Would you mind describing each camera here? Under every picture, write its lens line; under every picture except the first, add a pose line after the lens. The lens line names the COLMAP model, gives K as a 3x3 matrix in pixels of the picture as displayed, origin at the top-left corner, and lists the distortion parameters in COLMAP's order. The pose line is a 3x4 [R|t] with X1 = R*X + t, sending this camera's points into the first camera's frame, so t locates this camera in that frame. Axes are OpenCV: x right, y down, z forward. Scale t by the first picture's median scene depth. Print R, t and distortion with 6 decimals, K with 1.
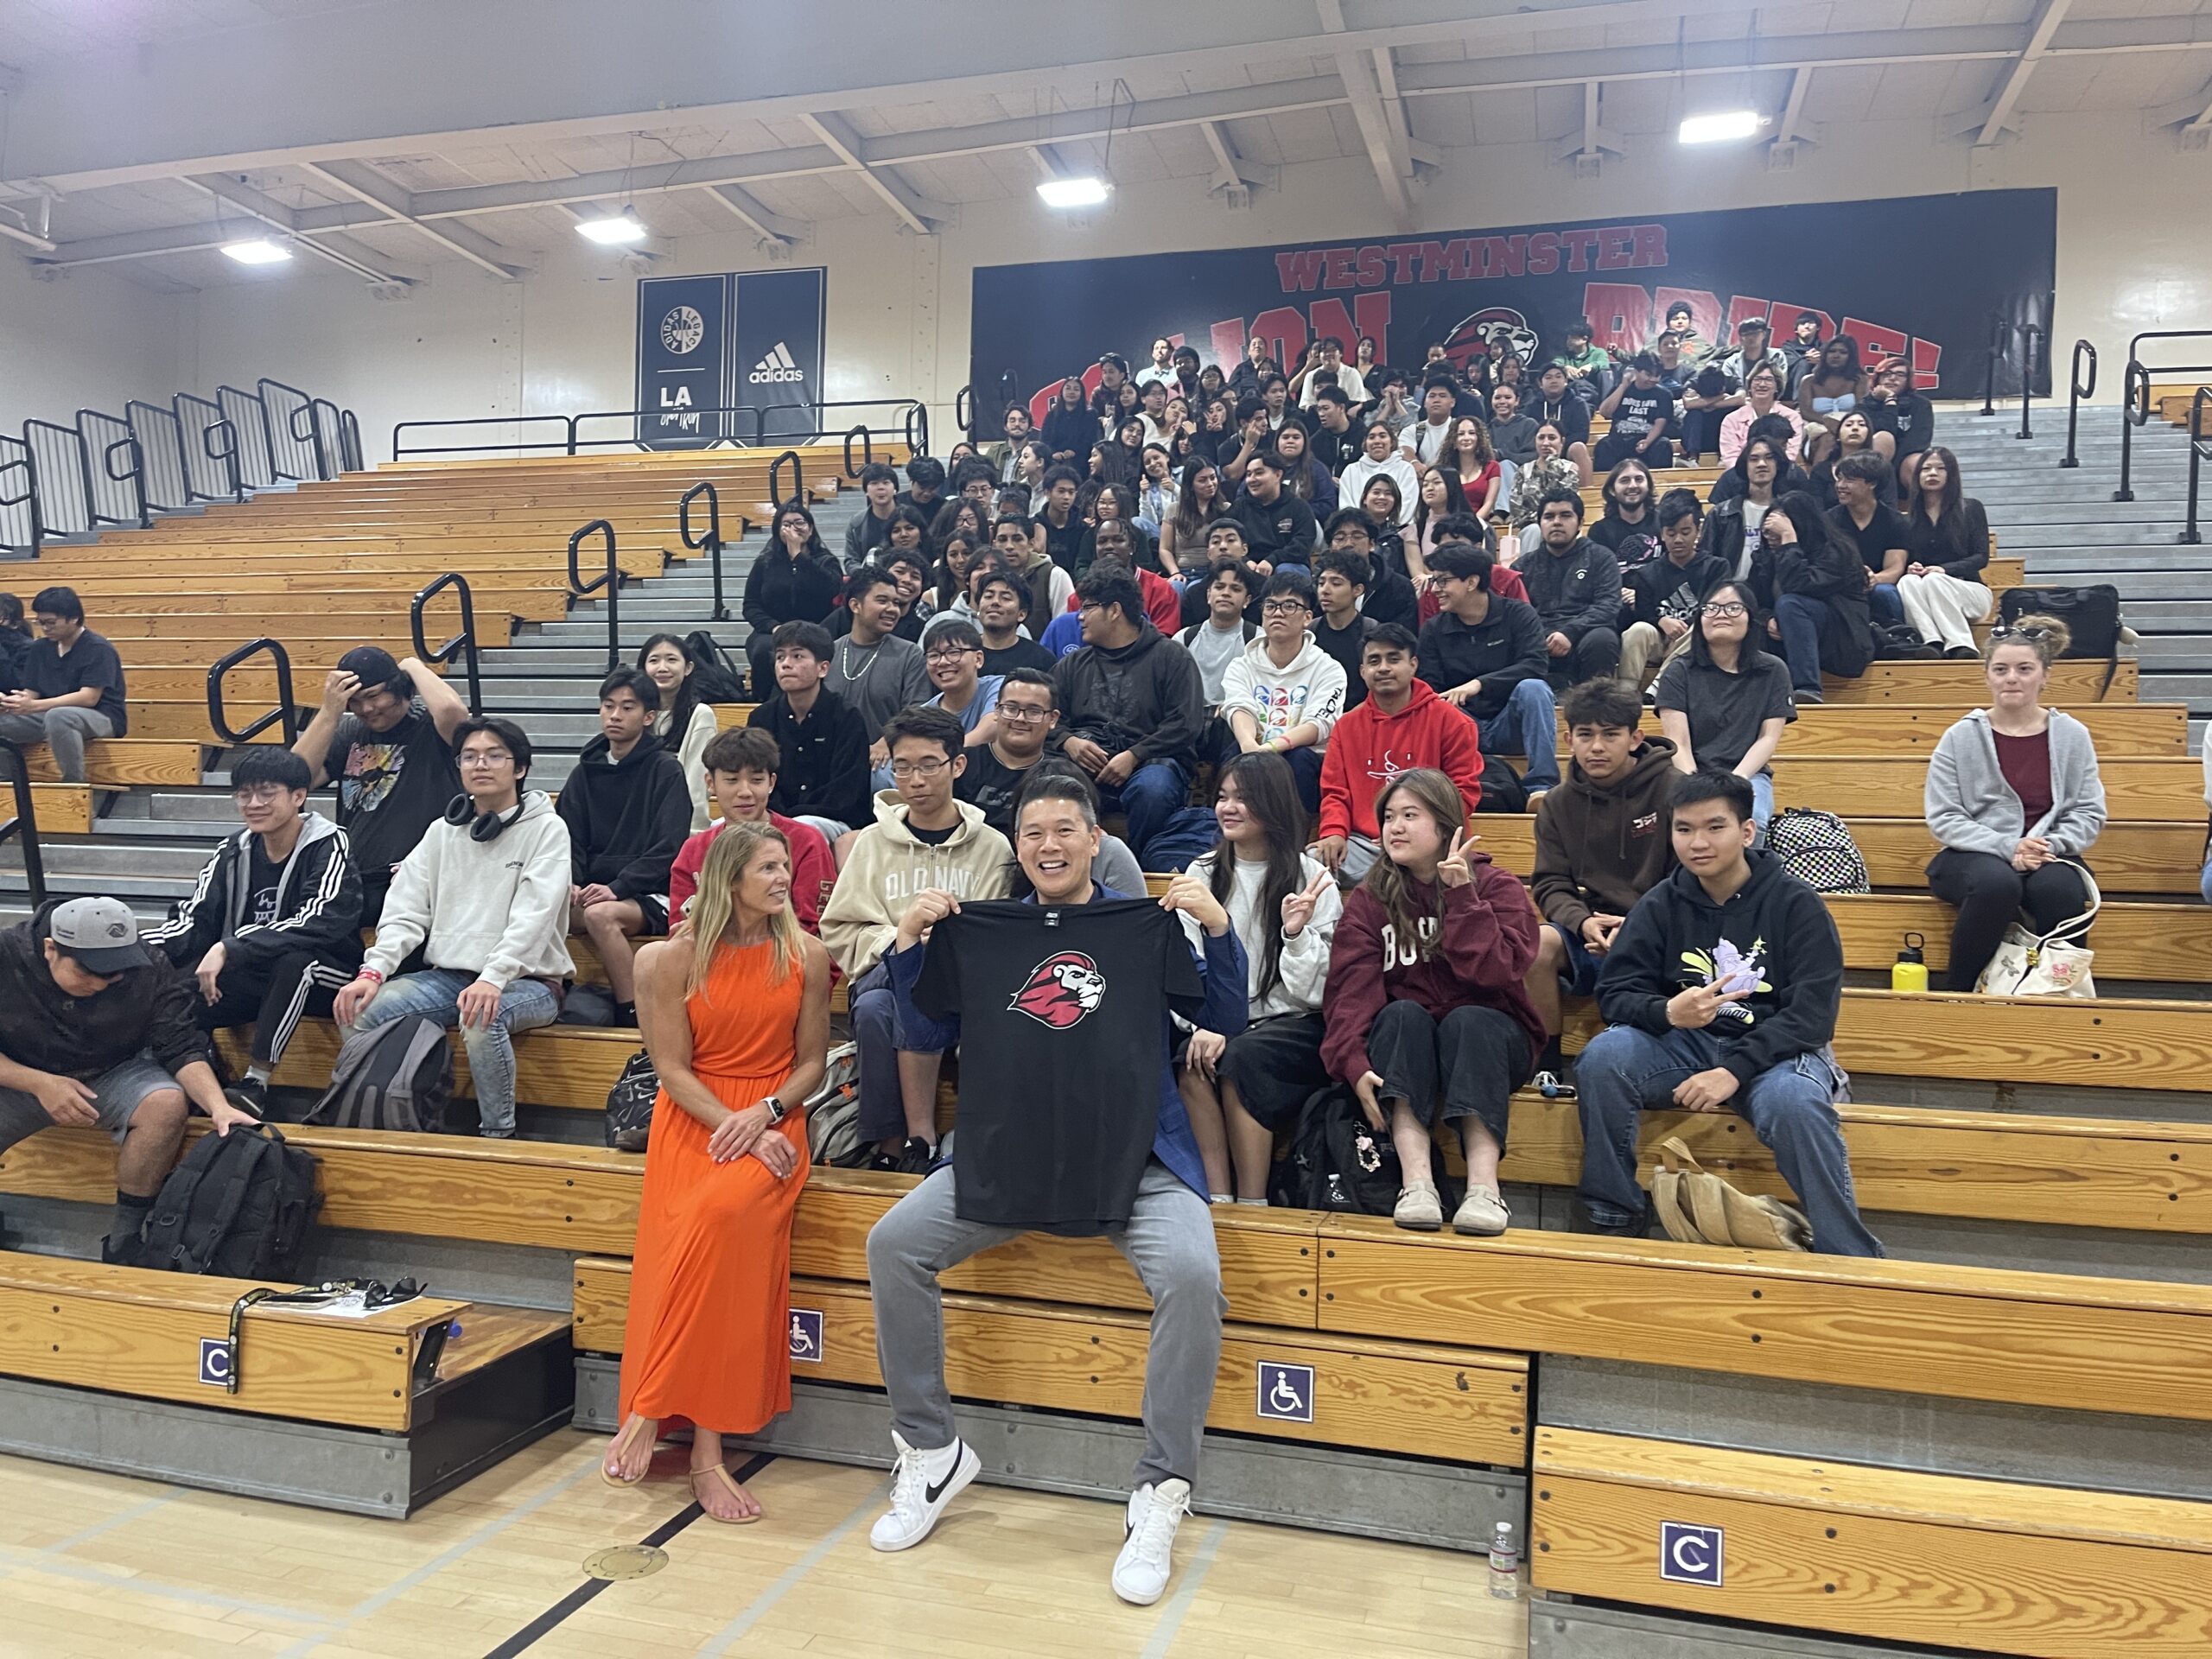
lens RADIAL K [[1659.1, 0, 1106.0], [0, 1659.1, 829.5], [0, 0, 1]] dist [0.087453, -0.127982]
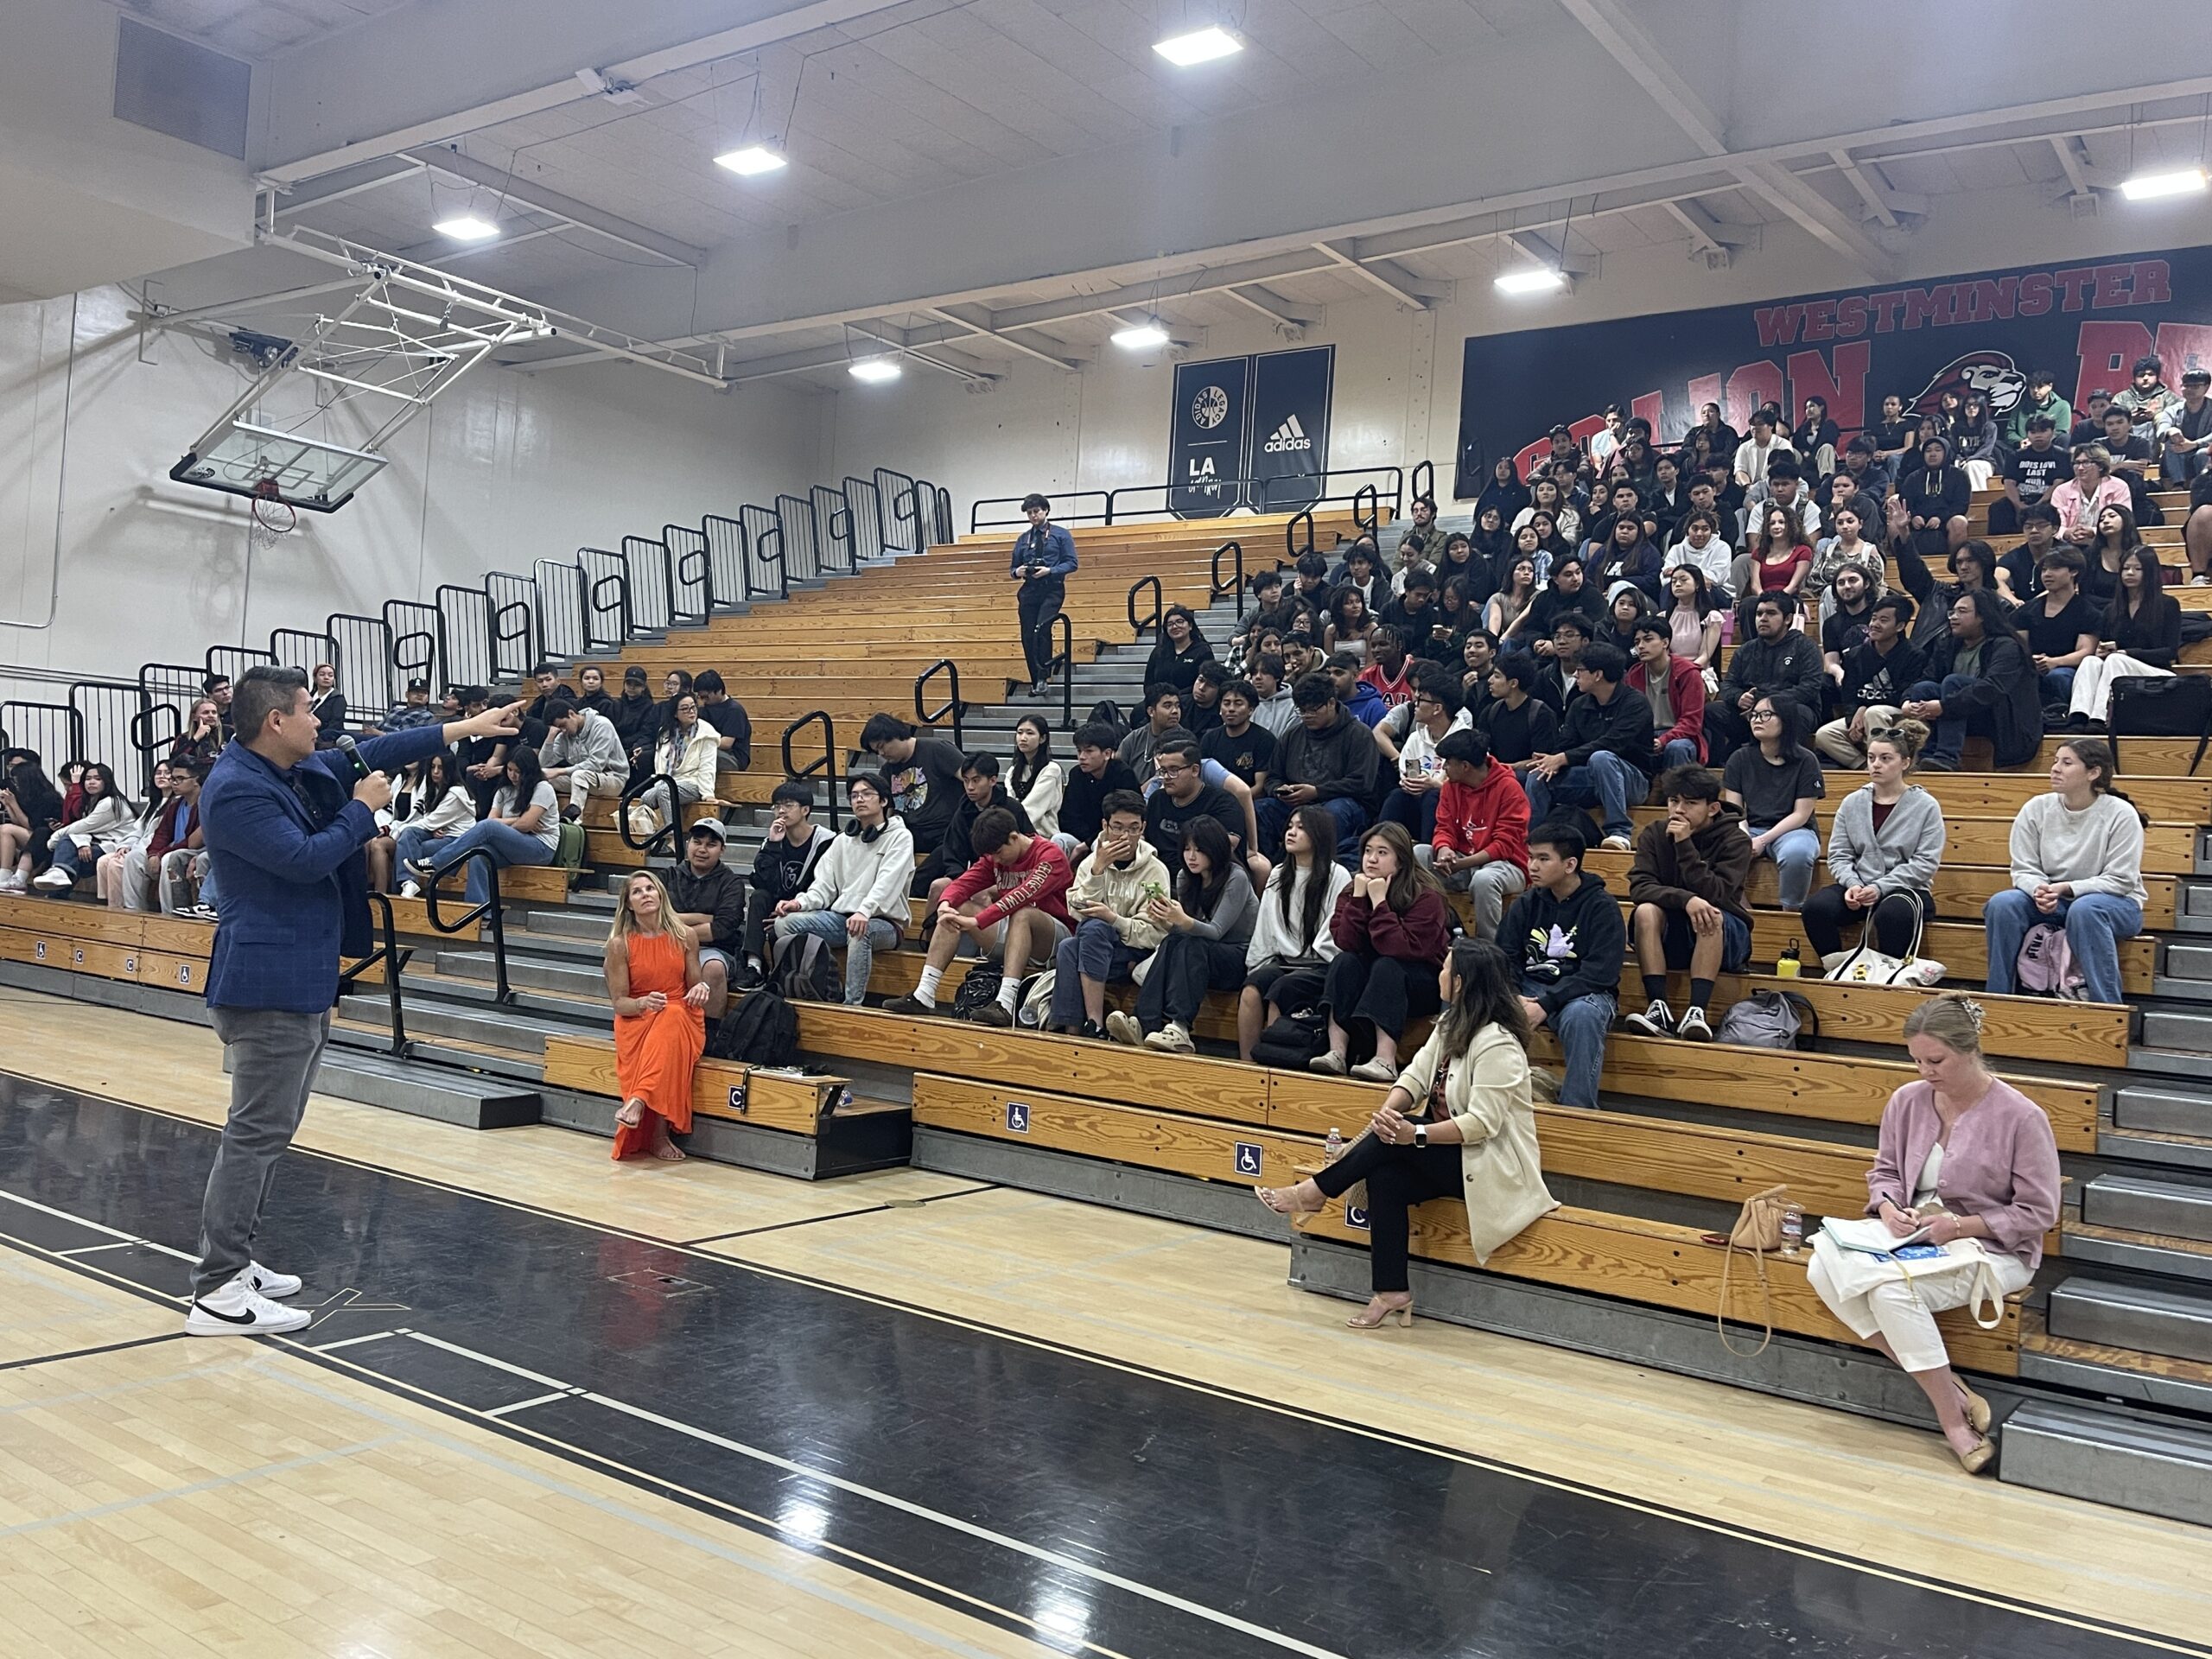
lens RADIAL K [[1885.4, 0, 1106.0], [0, 1885.4, 829.5], [0, 0, 1]] dist [-0.003859, -0.000026]
pose [[0.933902, 0.028064, -0.356425, 0.152442], [-0.034876, 0.999311, -0.012700, 0.002875], [0.355823, 0.024292, 0.934238, -0.214219]]
